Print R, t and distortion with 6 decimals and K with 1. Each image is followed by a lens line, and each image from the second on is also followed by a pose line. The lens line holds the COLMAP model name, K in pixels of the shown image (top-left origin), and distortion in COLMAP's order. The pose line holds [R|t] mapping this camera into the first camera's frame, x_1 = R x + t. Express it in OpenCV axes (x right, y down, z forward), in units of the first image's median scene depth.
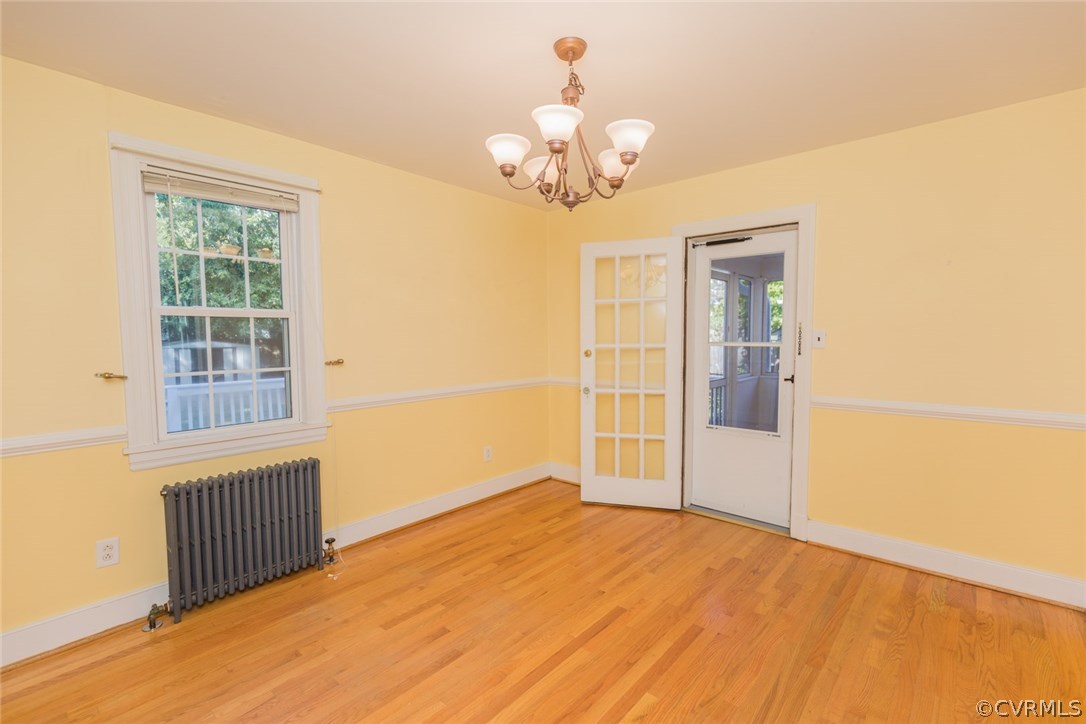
lens RADIAL K [[486.0, 0, 546.8], [0, 486.0, 363.5], [0, 0, 1]] dist [0.002129, 0.000020]
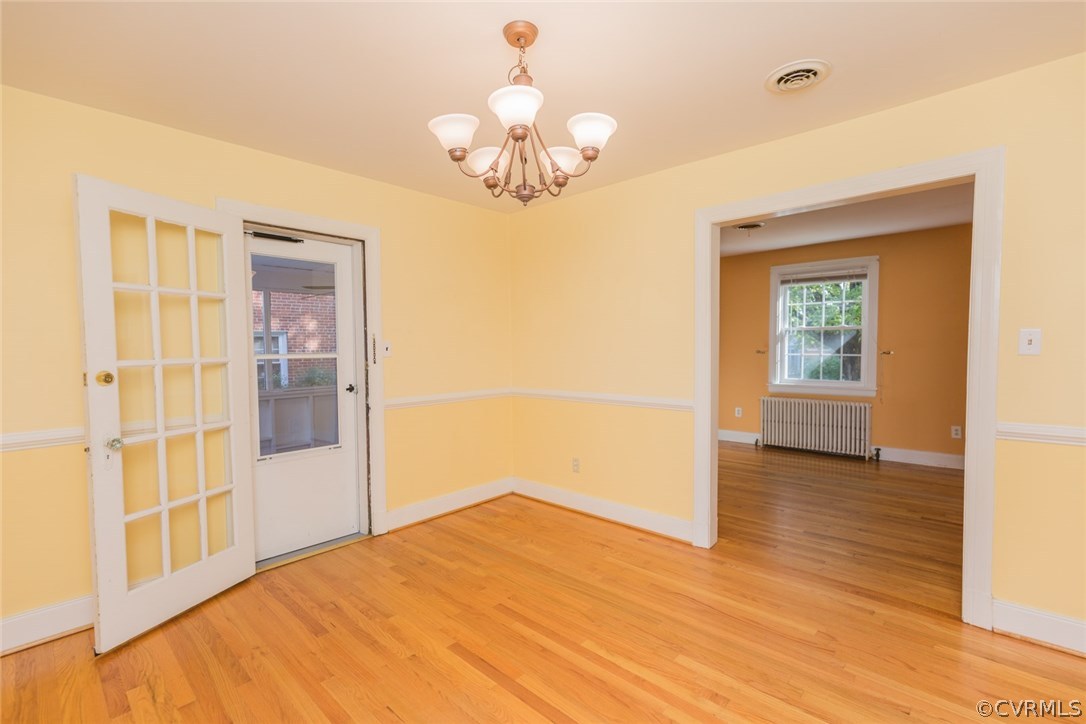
lens RADIAL K [[486.0, 0, 546.8], [0, 486.0, 363.5], [0, 0, 1]] dist [0.002129, 0.000020]
pose [[0.027231, -0.029064, 0.999207, -0.594570], [0.072914, 0.996972, 0.027012, -0.020529], [-0.996966, 0.072120, 0.029268, 0.630464]]
